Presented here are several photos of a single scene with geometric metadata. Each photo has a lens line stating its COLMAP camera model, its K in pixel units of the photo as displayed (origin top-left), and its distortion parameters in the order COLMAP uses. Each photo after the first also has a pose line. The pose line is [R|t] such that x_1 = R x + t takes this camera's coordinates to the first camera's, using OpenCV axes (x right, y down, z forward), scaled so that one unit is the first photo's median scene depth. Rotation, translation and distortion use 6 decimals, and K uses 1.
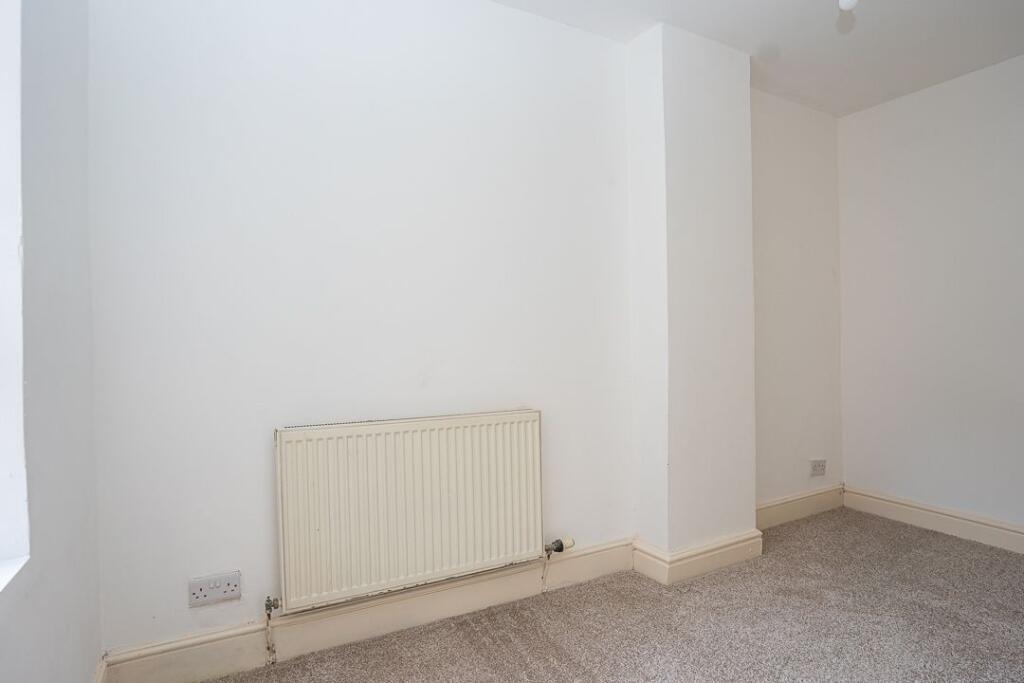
lens RADIAL K [[541.0, 0, 508.4], [0, 541.0, 338.3], [0, 0, 1]] dist [-0.083584, 0.041329]
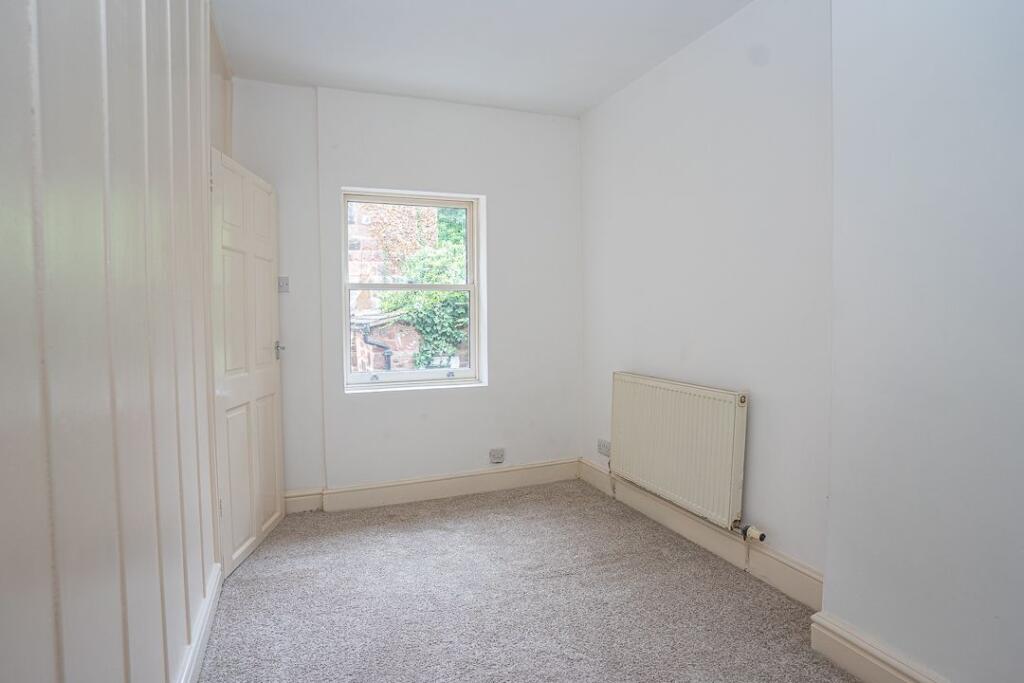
lens RADIAL K [[541.0, 0, 508.4], [0, 541.0, 338.3], [0, 0, 1]] dist [-0.083584, 0.041329]
pose [[-0.137787, 0.037691, -0.989745, 1.280012], [-0.011709, 0.999144, 0.039679, -0.015404], [0.990393, 0.017056, -0.137227, 0.766770]]
